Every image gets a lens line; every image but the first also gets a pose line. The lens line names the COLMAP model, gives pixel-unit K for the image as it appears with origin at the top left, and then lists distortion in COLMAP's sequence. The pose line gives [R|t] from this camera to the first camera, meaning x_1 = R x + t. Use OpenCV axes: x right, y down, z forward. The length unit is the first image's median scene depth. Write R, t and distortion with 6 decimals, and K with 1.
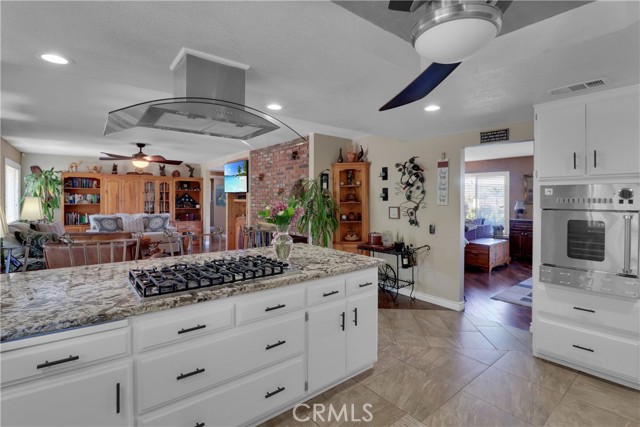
lens RADIAL K [[301.2, 0, 325.6], [0, 301.2, 198.4], [0, 0, 1]] dist [-0.011907, -0.005958]
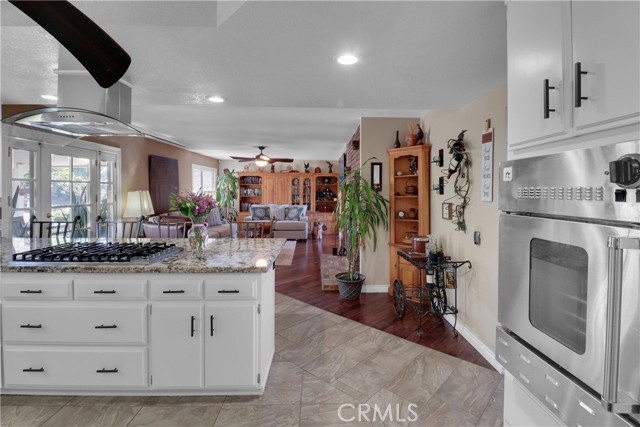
lens RADIAL K [[301.2, 0, 328.1], [0, 301.2, 193.2], [0, 0, 1]] dist [-0.011907, -0.005958]
pose [[0.800611, 0.002174, -0.599181, 0.394278], [-0.001142, 0.999997, 0.002102, 0.003347], [0.599184, -0.000999, 0.800611, 0.224341]]
